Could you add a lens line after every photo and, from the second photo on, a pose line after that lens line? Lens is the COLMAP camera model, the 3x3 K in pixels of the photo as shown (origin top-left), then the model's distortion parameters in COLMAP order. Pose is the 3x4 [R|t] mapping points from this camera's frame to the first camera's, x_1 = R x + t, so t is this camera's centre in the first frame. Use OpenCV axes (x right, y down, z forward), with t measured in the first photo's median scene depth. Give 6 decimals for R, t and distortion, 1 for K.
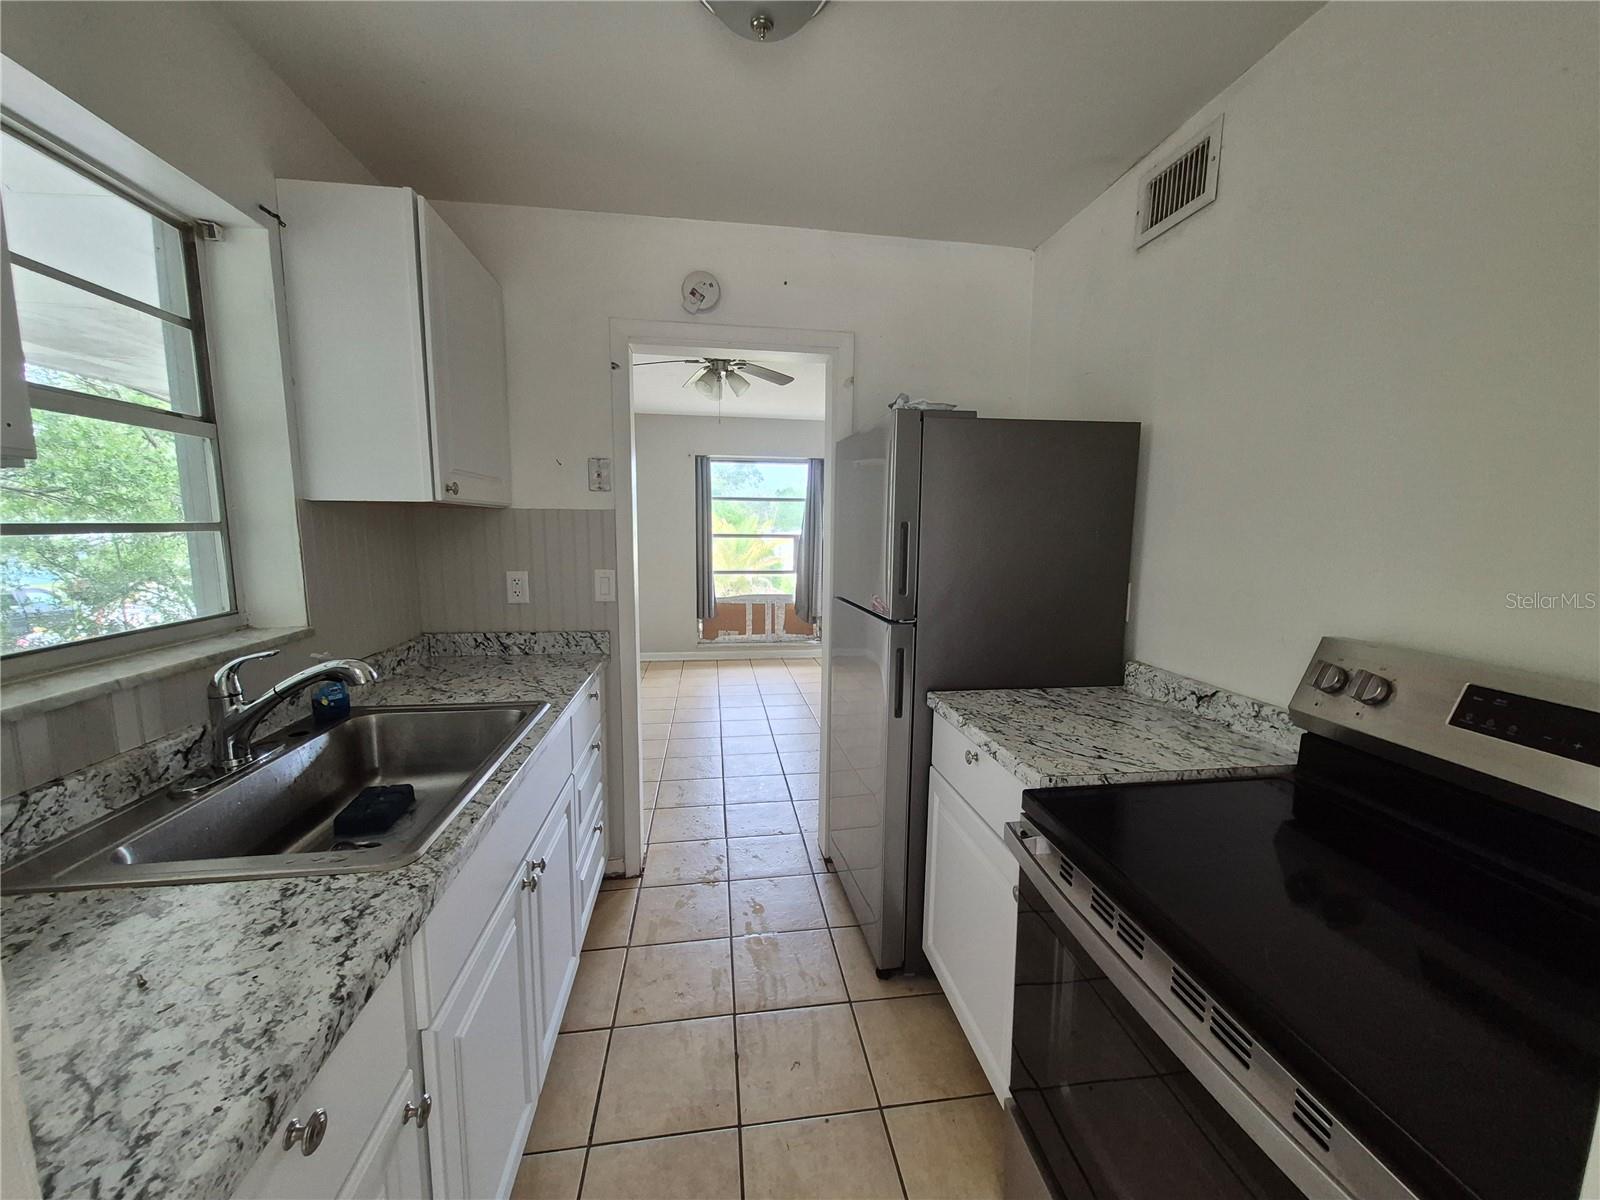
lens RADIAL K [[626.3, 0, 801.6], [0, 626.3, 602.2], [0, 0, 1]] dist [0.000214, -0.000492]
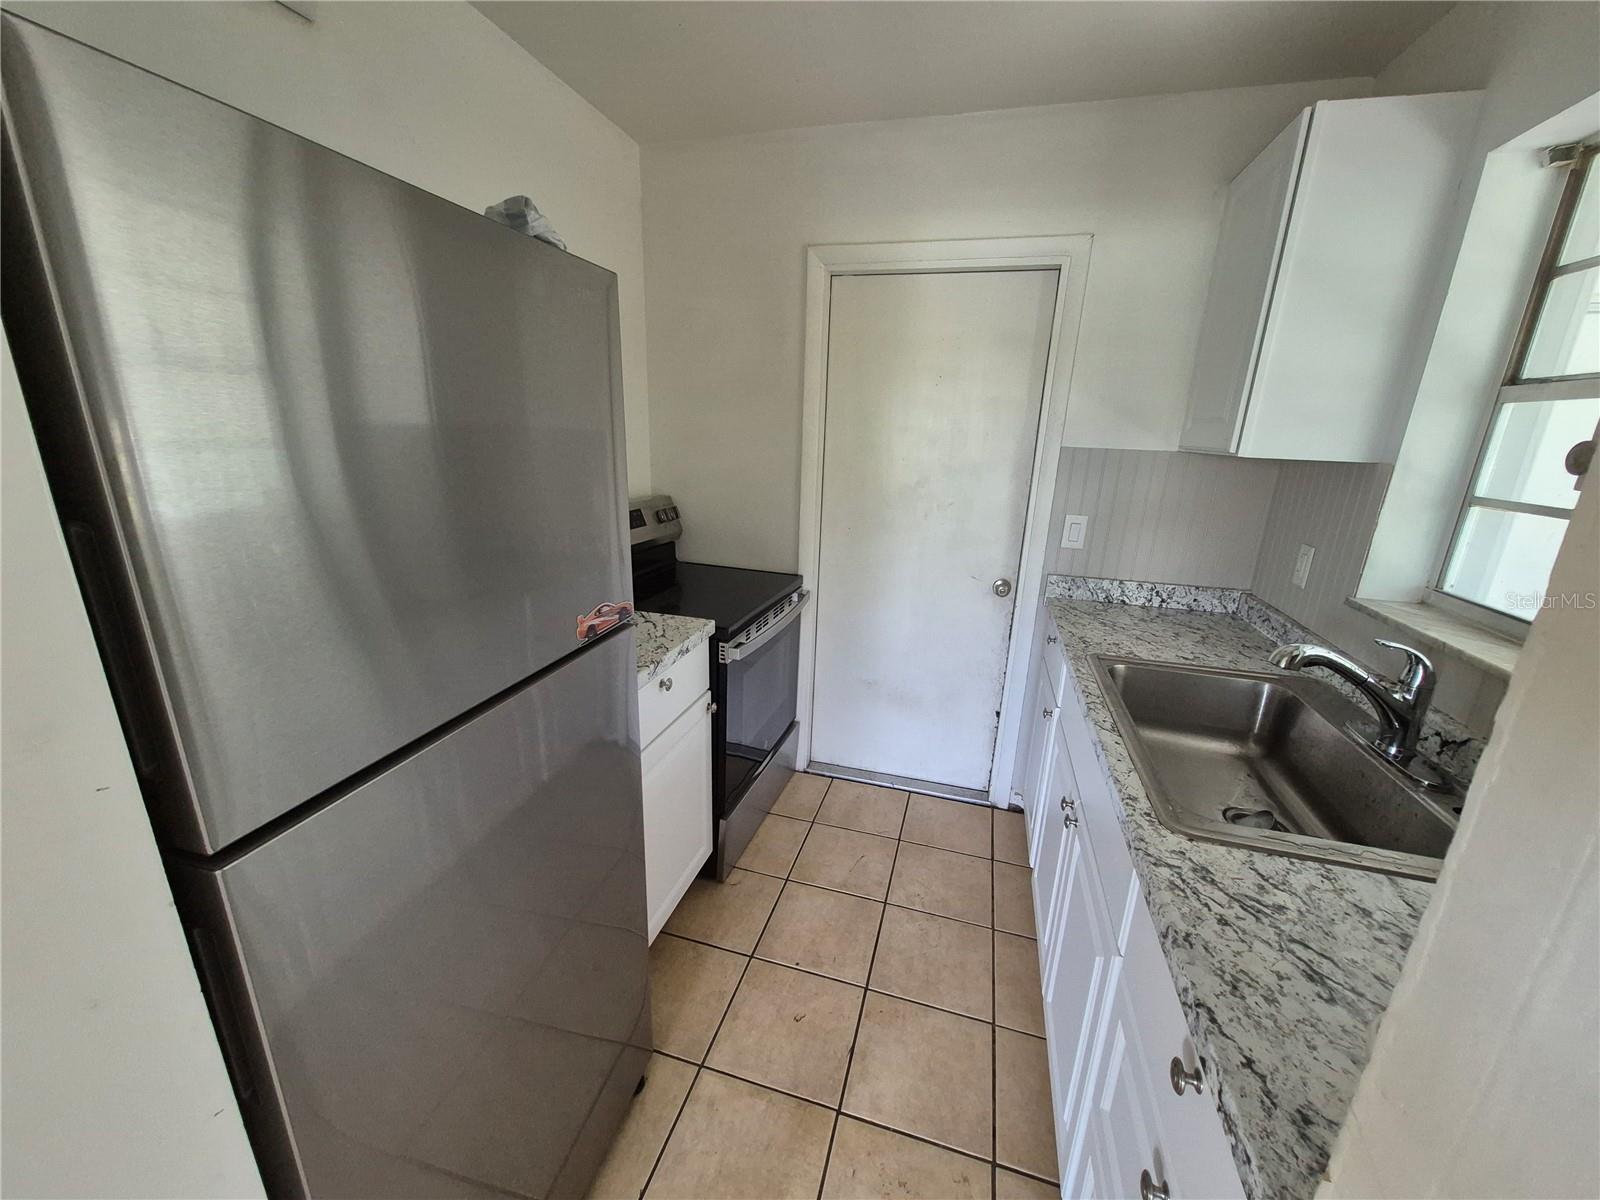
lens RADIAL K [[626.6, 0, 805.8], [0, 626.6, 601.4], [0, 0, 1]] dist [-0.000474, -0.002065]
pose [[-0.908927, -0.150988, 0.388658, -0.408079], [0.005934, 0.927354, 0.374139, -0.337784], [-0.416914, 0.342371, -0.842000, 2.143219]]
